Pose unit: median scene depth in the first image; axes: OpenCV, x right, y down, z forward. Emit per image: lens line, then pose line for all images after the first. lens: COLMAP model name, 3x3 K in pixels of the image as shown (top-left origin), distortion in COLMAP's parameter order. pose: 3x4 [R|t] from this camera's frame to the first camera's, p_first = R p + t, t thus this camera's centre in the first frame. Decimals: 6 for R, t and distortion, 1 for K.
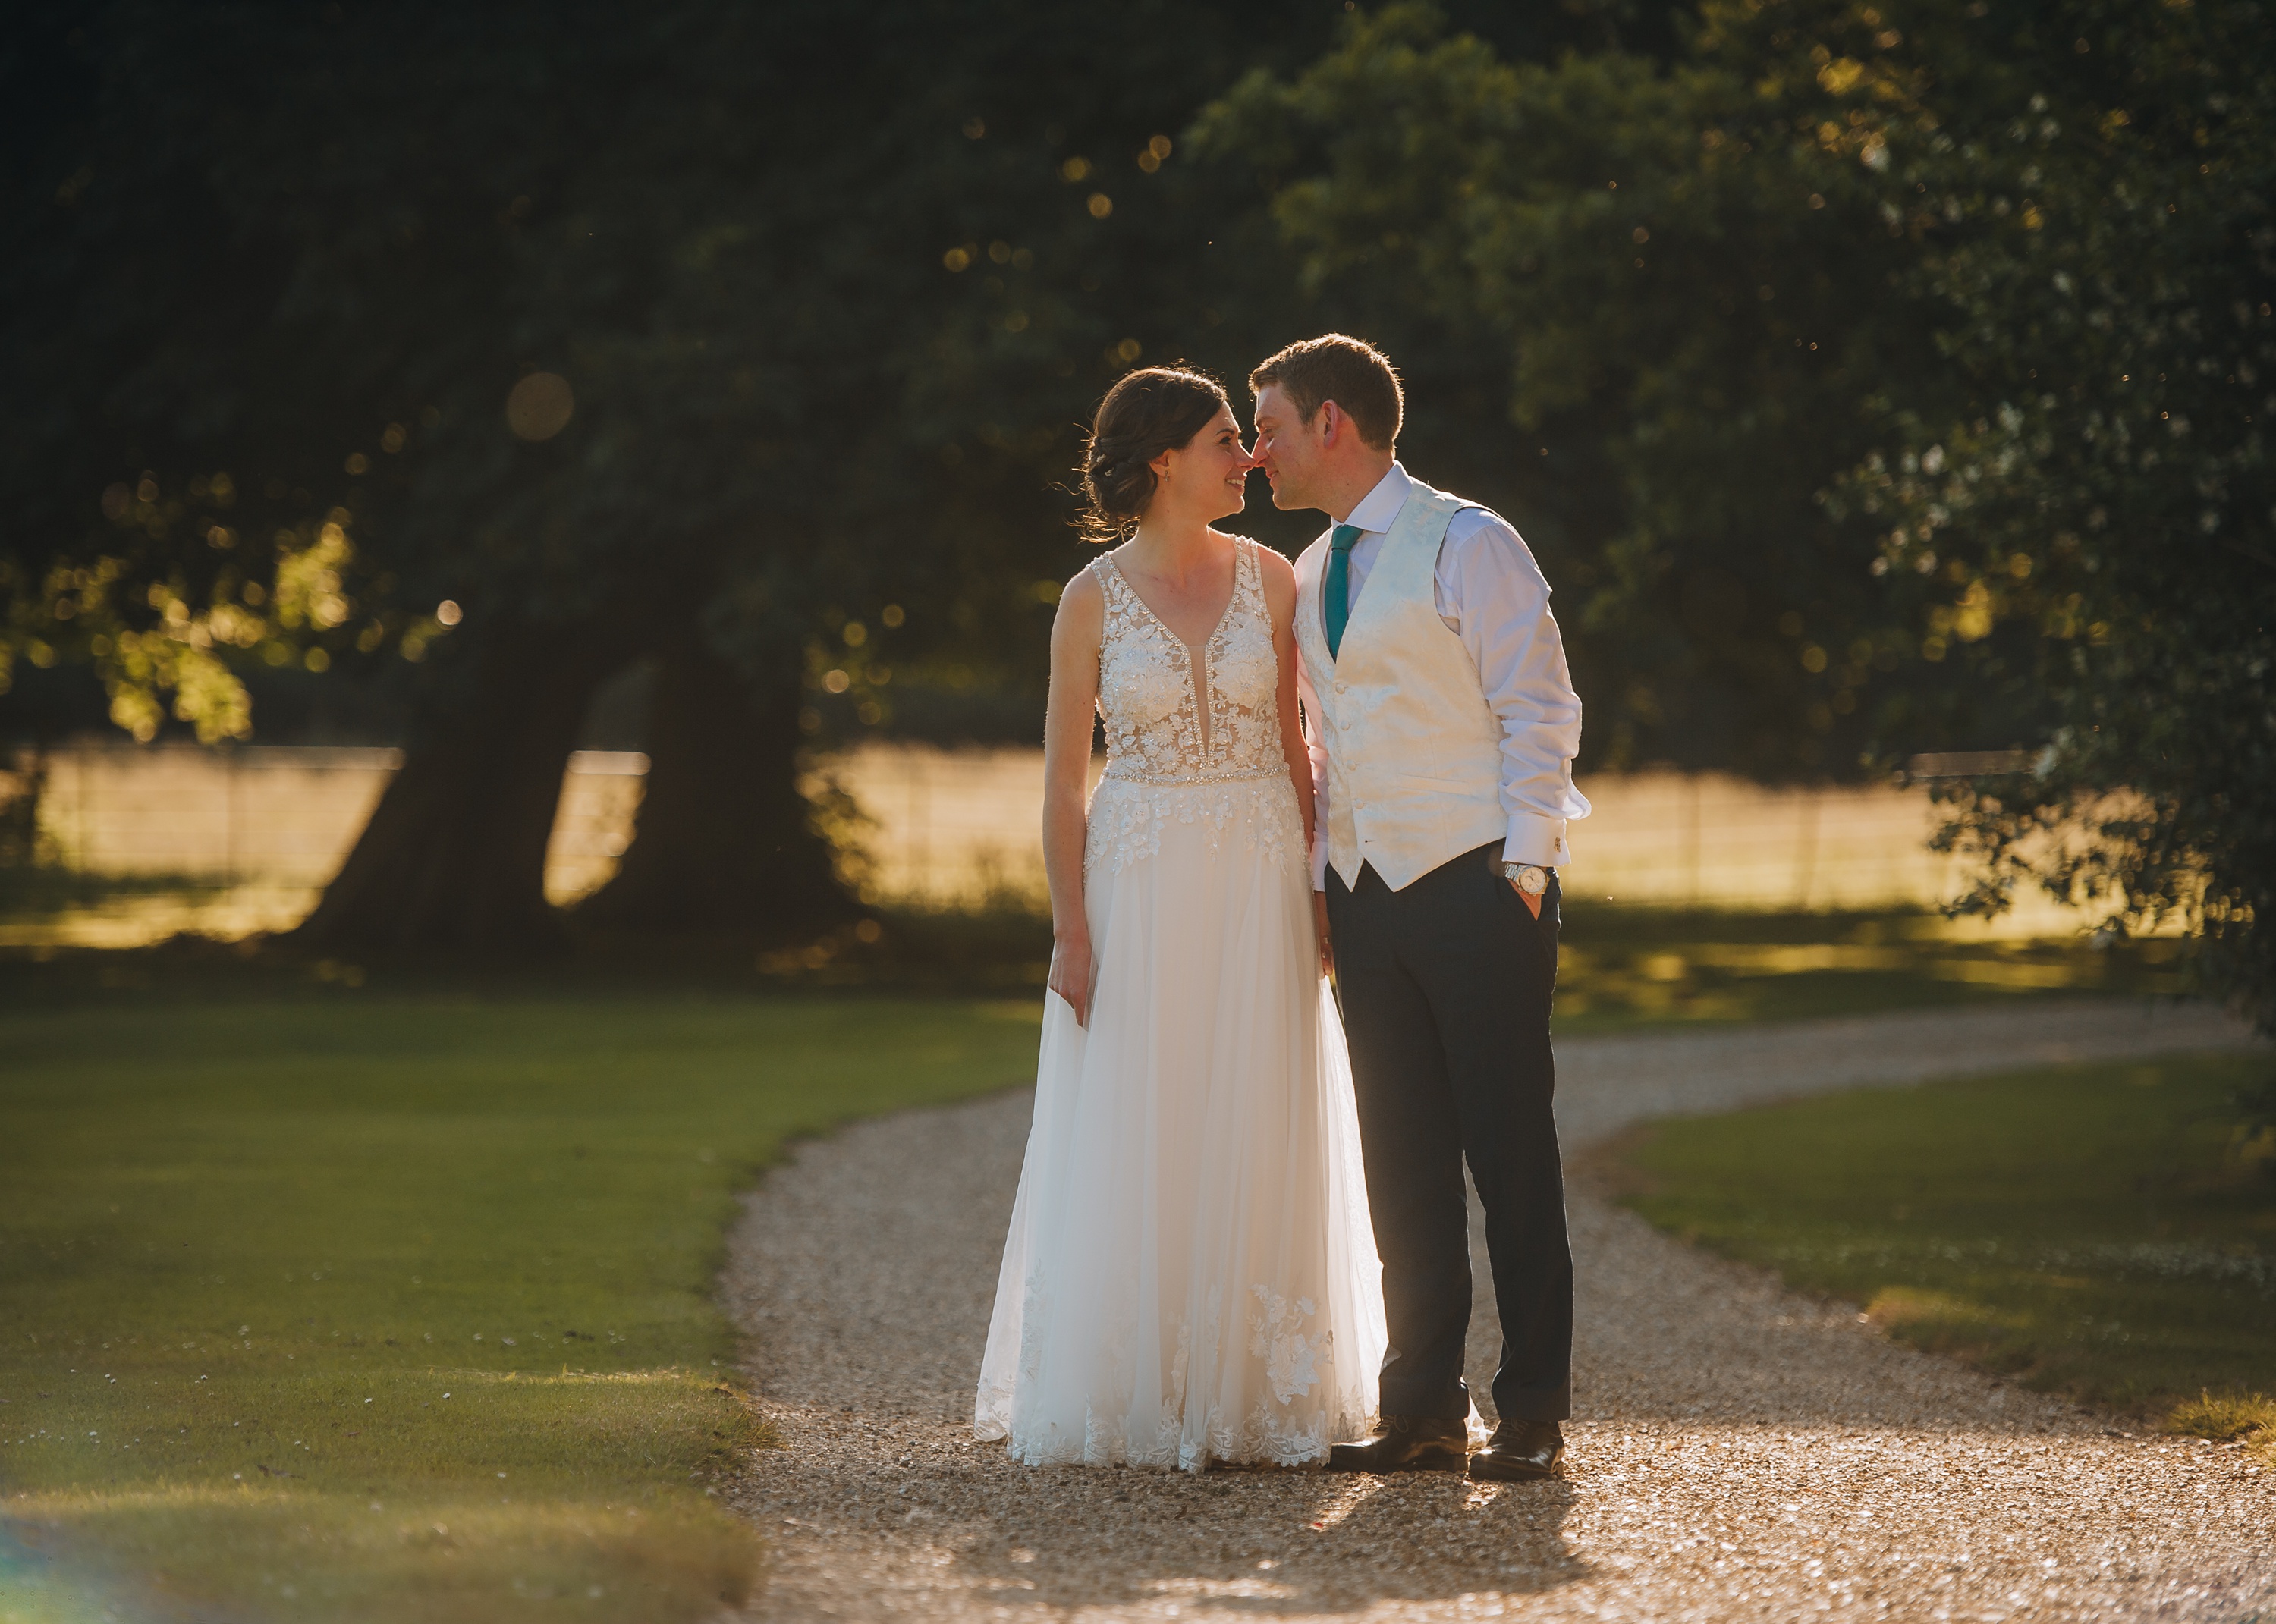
lens RADIAL K [[13759.8, 0, 1065.5], [0, 13759.8, 826.9], [0, 0, 1]] dist [2.263573, 0.000000]
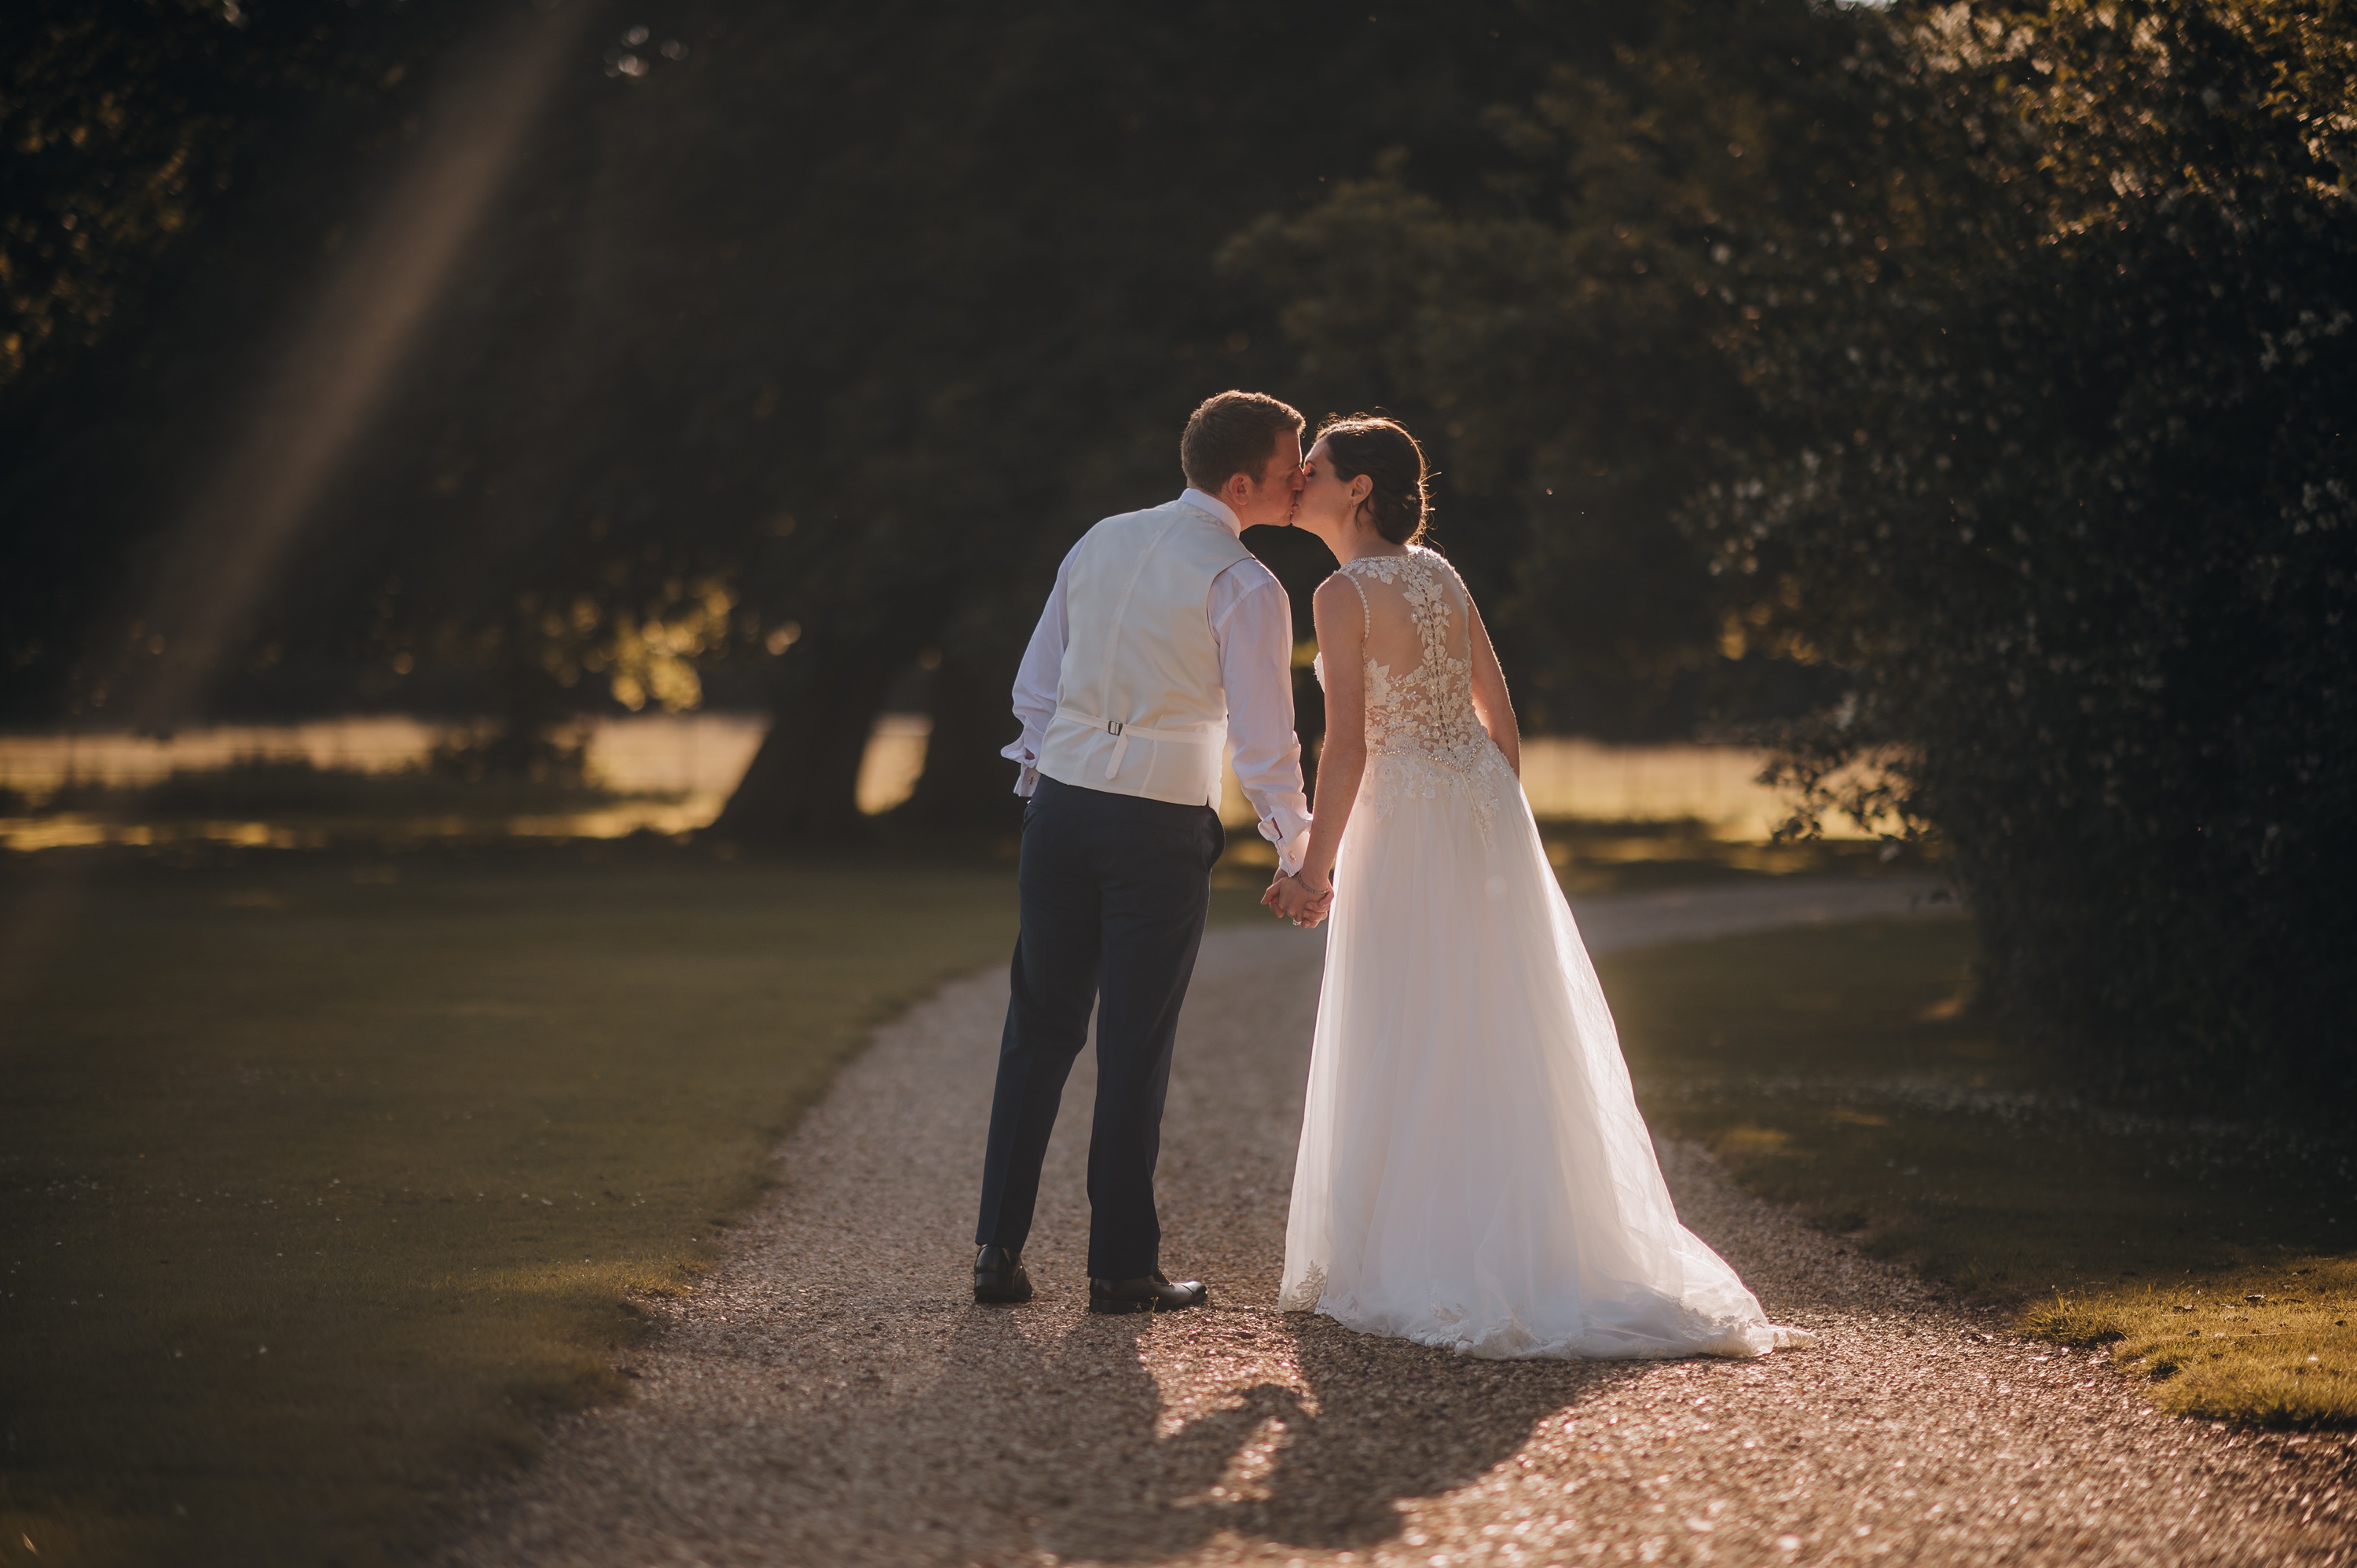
lens RADIAL K [[5895.1, 0, 1170.0], [0, 5895.1, 794.7], [0, 0, 1]] dist [-0.151384, 0.000000]
pose [[0.999755, 0.008991, -0.020241, 0.018176], [-0.008931, 0.999955, 0.003063, 0.001566], [0.020268, -0.002882, 0.999790, 0.440470]]
